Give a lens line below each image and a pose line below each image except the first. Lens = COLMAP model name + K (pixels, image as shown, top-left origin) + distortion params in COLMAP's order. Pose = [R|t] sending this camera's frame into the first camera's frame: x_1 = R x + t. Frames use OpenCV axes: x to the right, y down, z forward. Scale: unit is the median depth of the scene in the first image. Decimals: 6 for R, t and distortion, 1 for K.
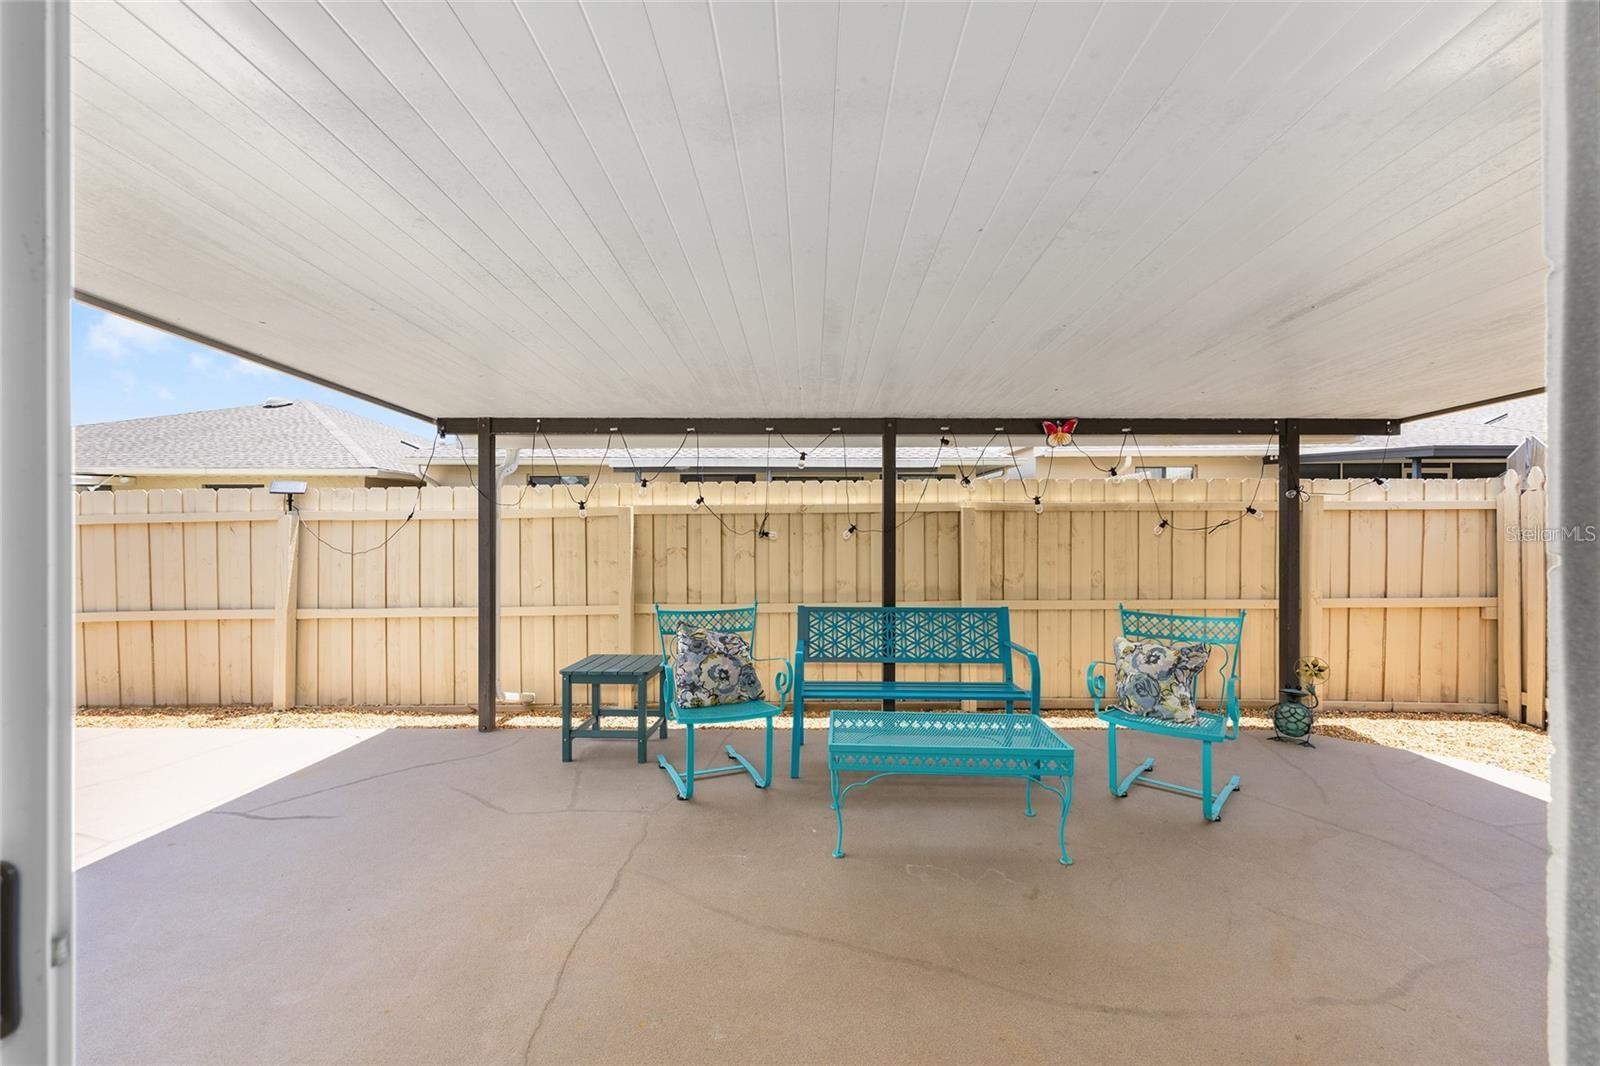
lens RADIAL K [[642.6, 0, 794.6], [0, 642.6, 525.3], [0, 0, 1]] dist [-0.004418, 0.001666]
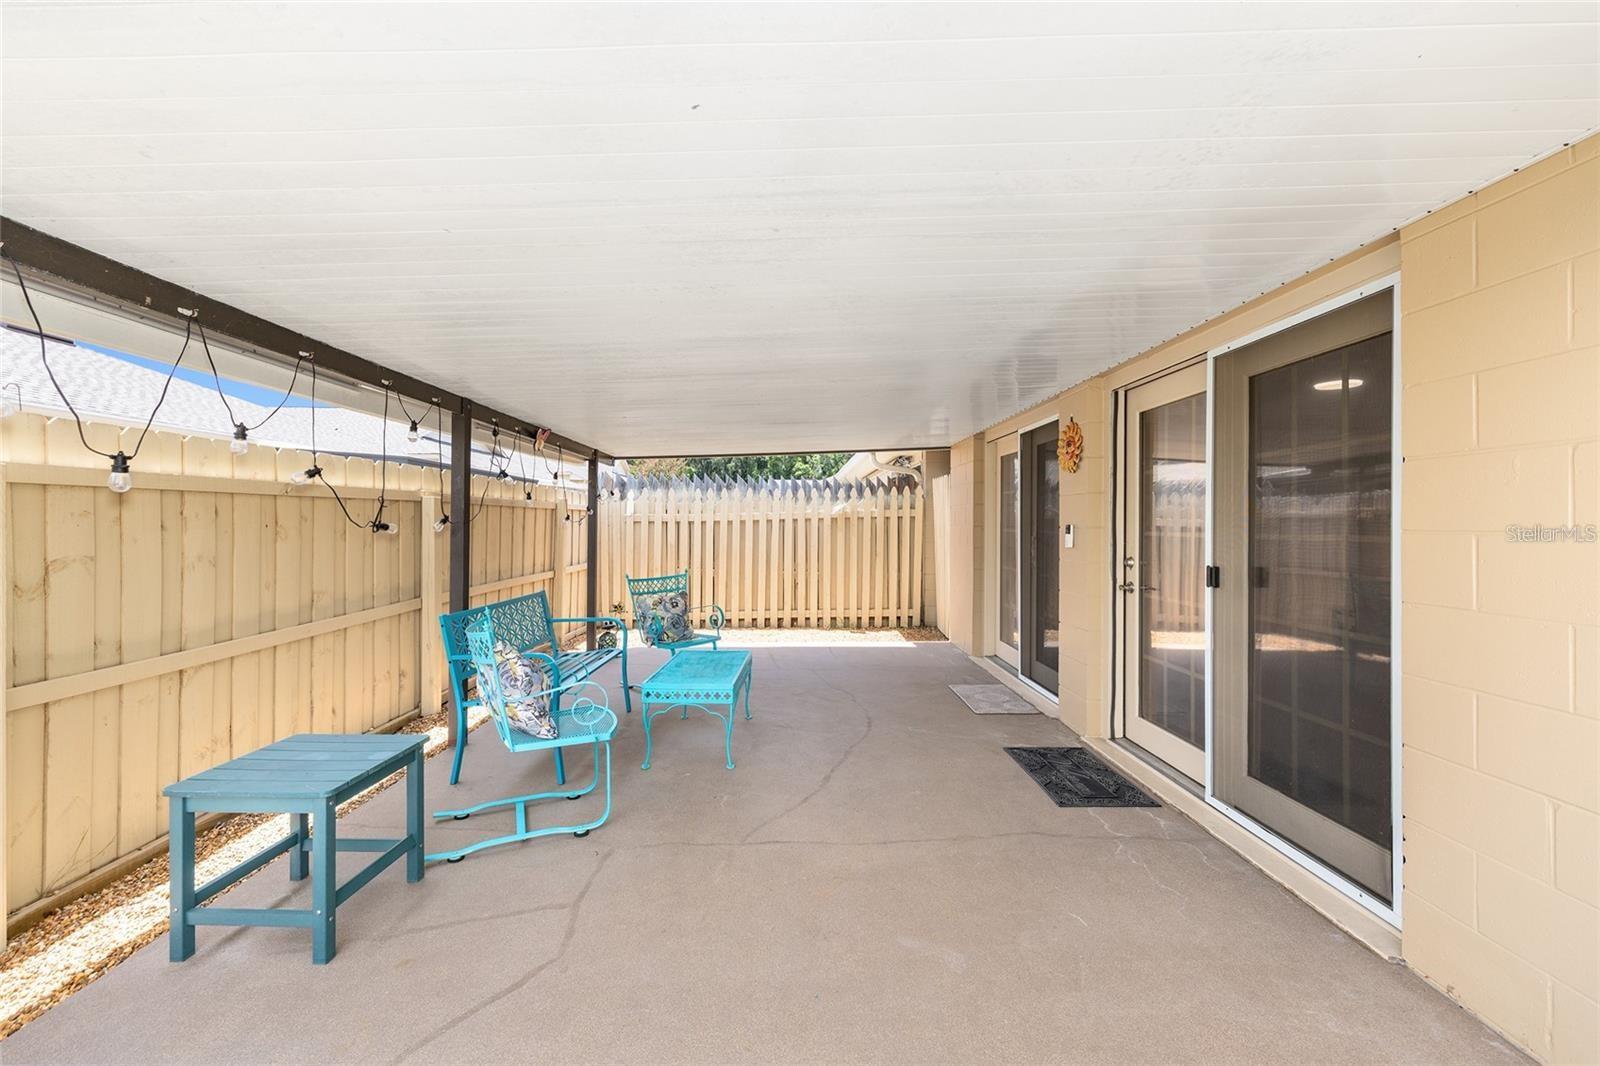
lens RADIAL K [[642.6, 0, 802.4], [0, 642.6, 520.2], [0, 0, 1]] dist [-0.004418, 0.001666]
pose [[-0.031931, 0.006604, 0.999468, -0.778618], [-0.012807, 0.999893, -0.007016, 0.005324], [-0.999408, -0.013024, -0.031843, 0.549666]]
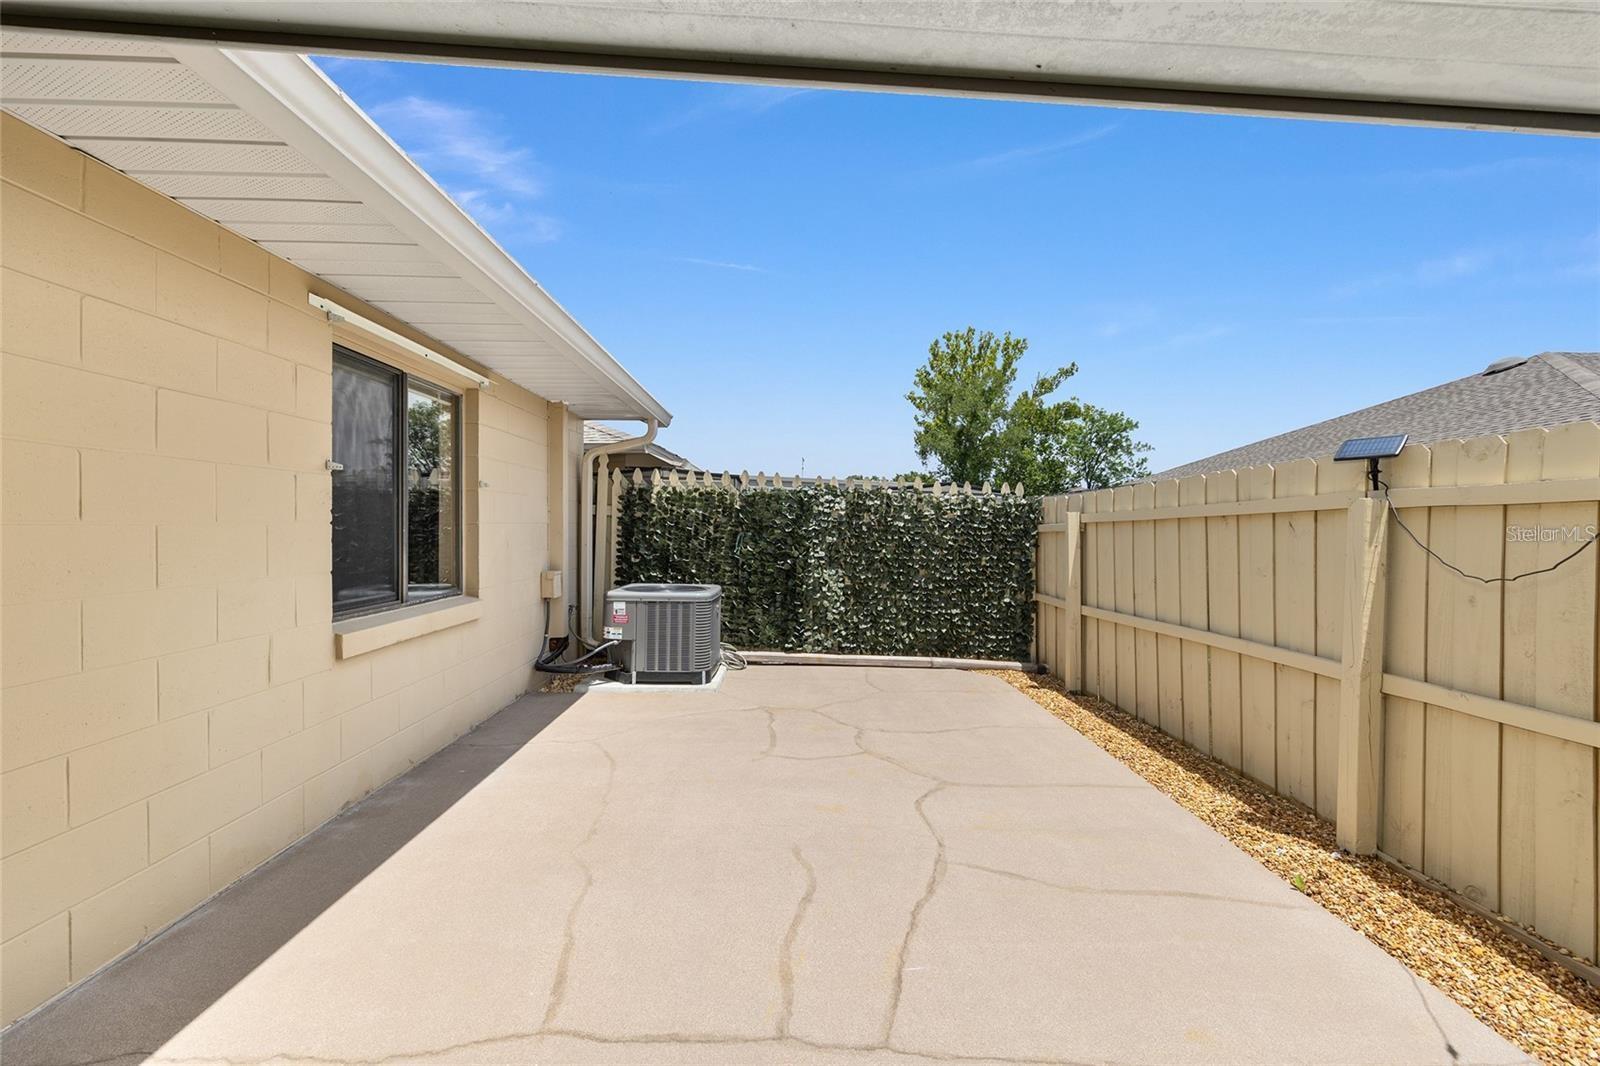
lens RADIAL K [[642.6, 0, 806.9], [0, 642.6, 529.3], [0, 0, 1]] dist [-0.004418, 0.001666]
pose [[0.043709, 0.006709, -0.999022, -0.306703], [0.001351, 0.999976, 0.006775, 0.007155], [0.999043, -0.001646, 0.043699, 0.577020]]
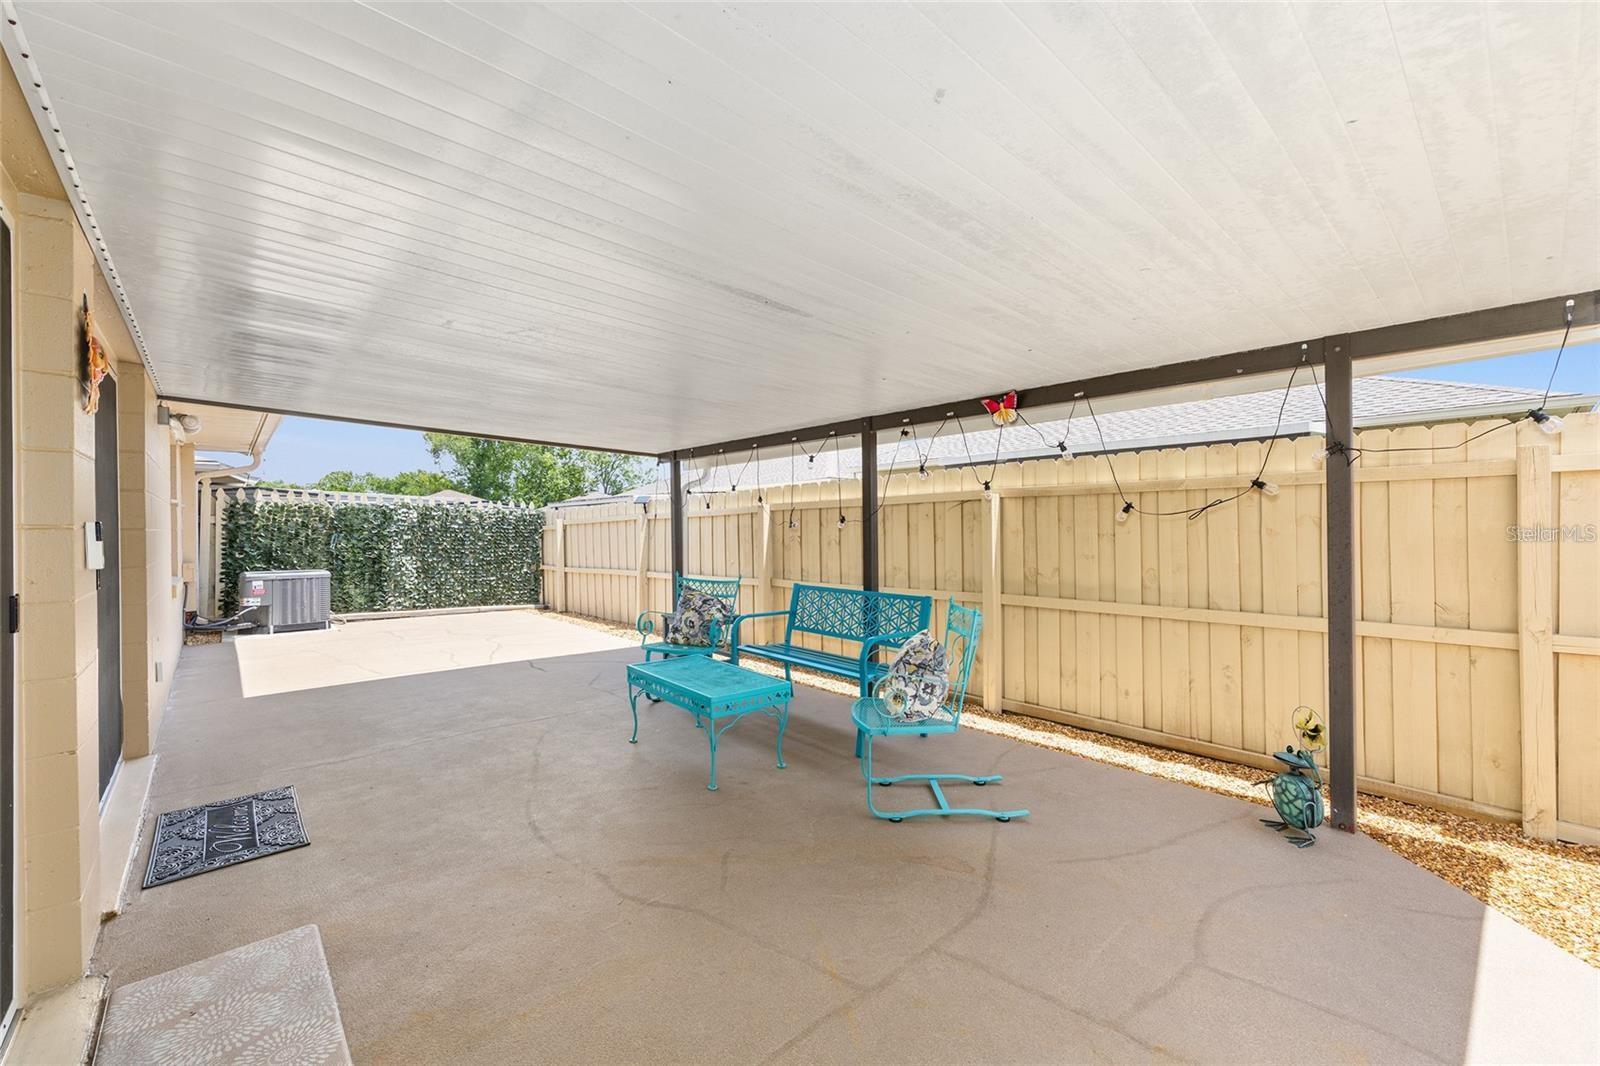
lens RADIAL K [[642.6, 0, 799.0], [0, 642.6, 527.7], [0, 0, 1]] dist [-0.004418, 0.001666]
pose [[0.676508, -0.004337, -0.736422, 0.865765], [0.015267, 0.999850, 0.008137, 0.009584], [0.736277, -0.016748, 0.676473, 0.175803]]
